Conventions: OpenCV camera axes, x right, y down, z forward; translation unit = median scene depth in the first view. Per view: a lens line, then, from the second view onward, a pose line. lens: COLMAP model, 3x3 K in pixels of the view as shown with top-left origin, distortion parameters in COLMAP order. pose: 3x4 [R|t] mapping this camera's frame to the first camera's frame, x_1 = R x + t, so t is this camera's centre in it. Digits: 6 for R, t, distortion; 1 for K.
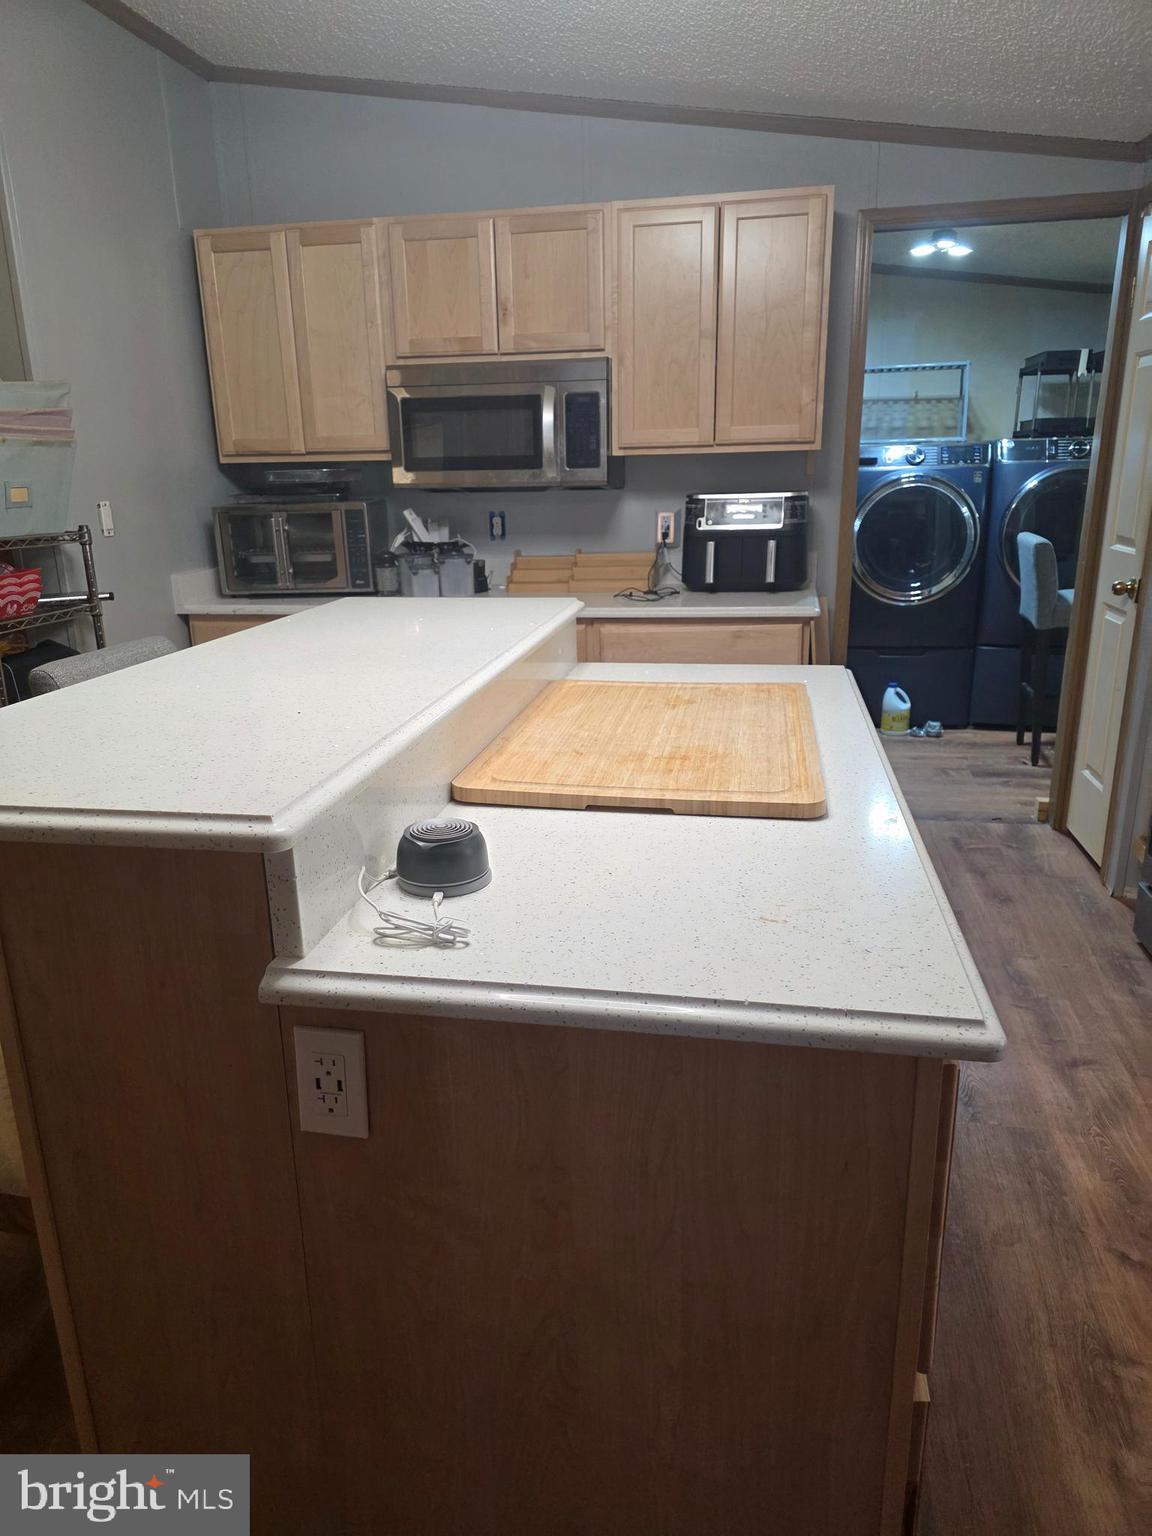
lens RADIAL K [[1028.0, 0, 569.2], [0, 1028.0, 763.4], [0, 0, 1]] dist [0.050820, -0.035815]
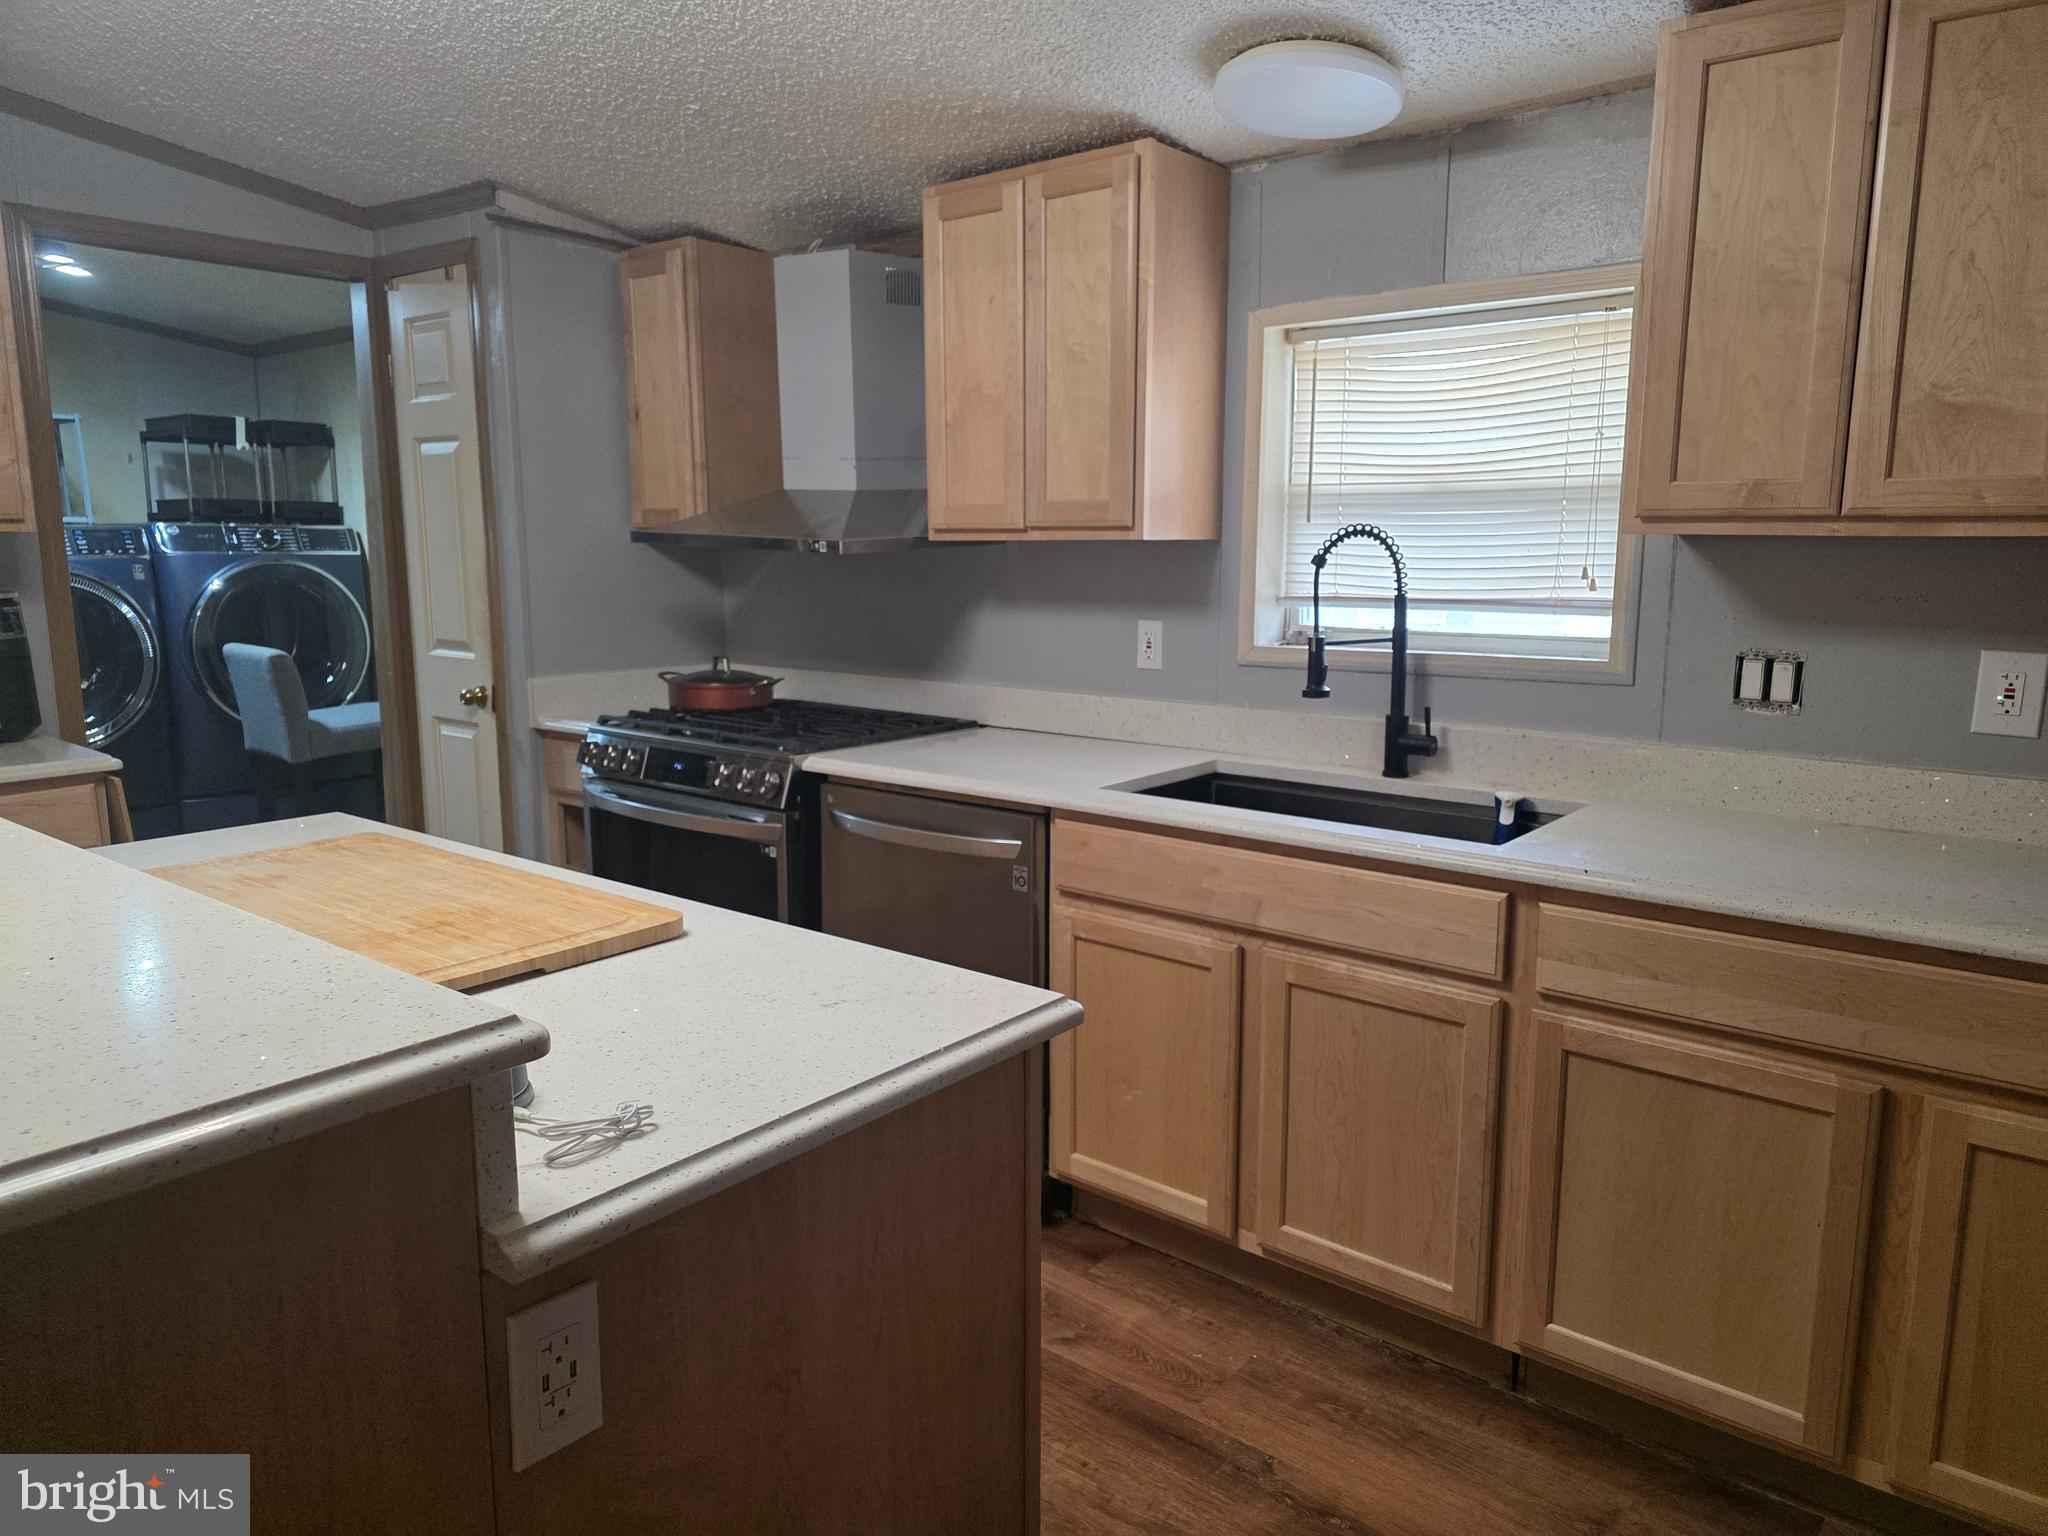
lens RADIAL K [[1370.7, 0, 1026.3], [0, 1370.7, 756.1], [0, 0, 1]] dist [0.050820, -0.035815]
pose [[0.474393, -0.117073, 0.872494, -0.249055], [0.235372, 0.971902, 0.002435, -0.011917], [-0.848264, 0.204205, 0.488619, 0.041389]]
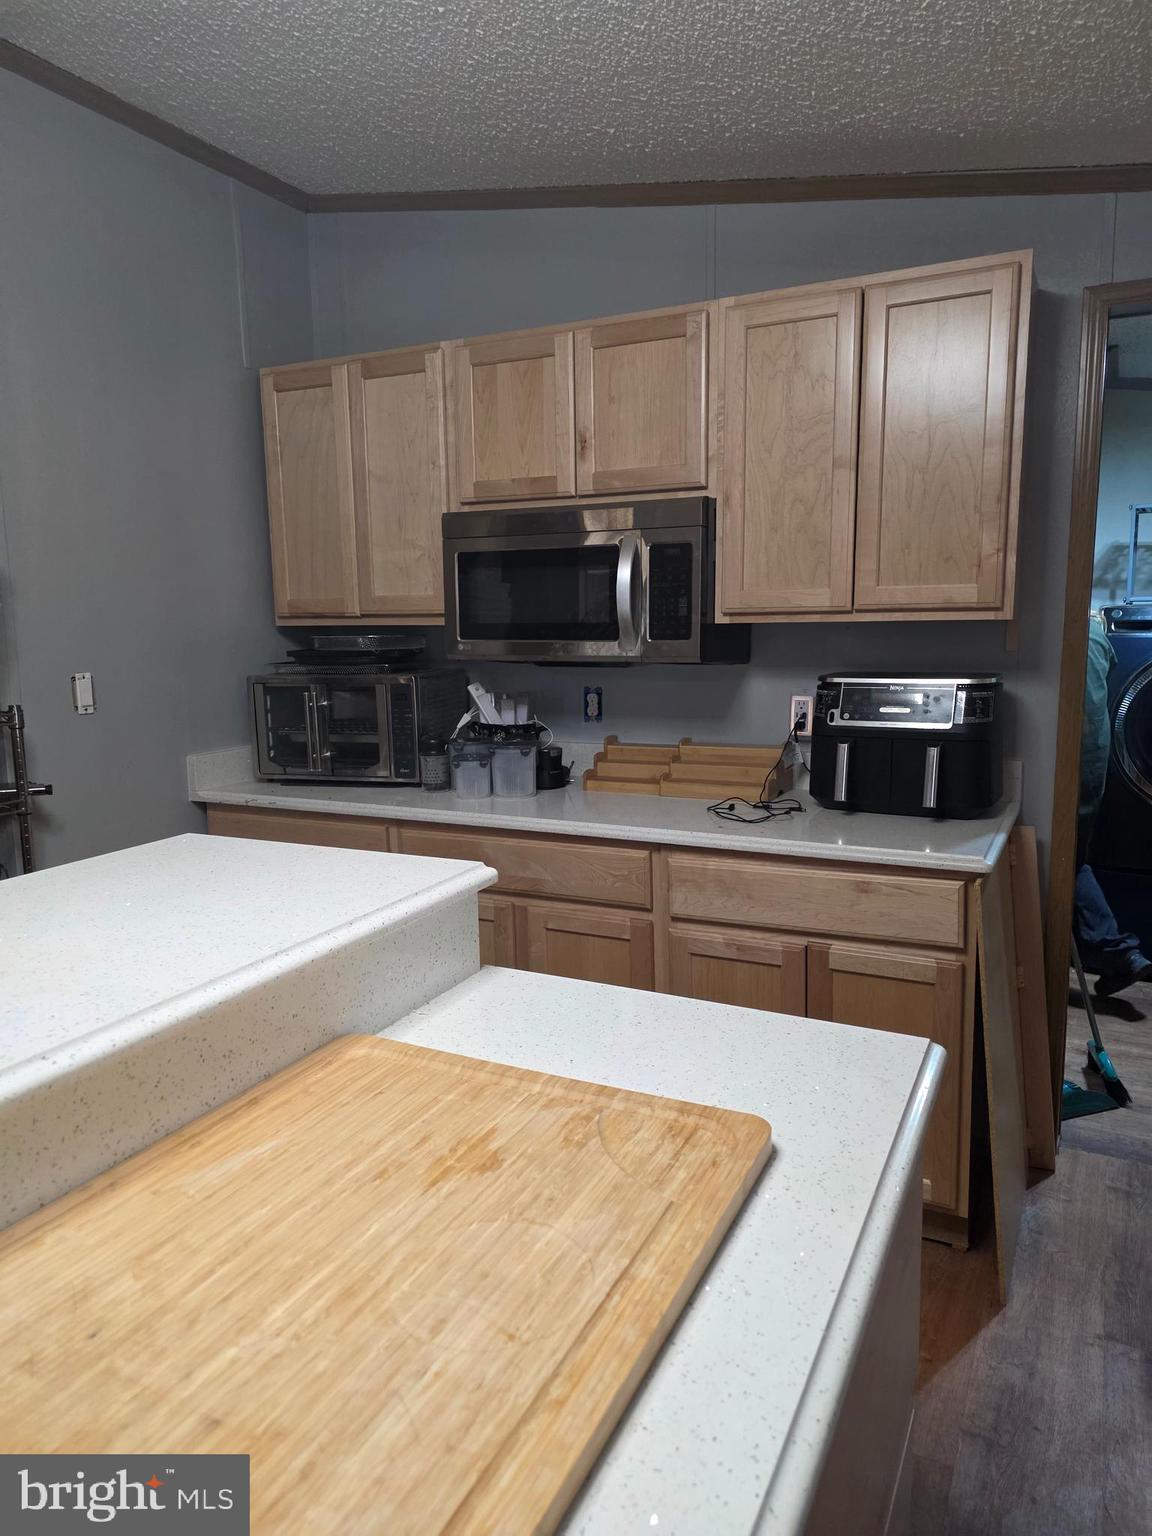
lens RADIAL K [[1028.0, 0, 581.2], [0, 1028.0, 774.6], [0, 0, 1]] dist [0.050820, -0.035815]
pose [[0.963474, 0.050313, -0.263032, 0.151026], [-0.081707, 0.990589, -0.109809, -0.101619], [0.255032, 0.127290, 0.958518, 0.280596]]
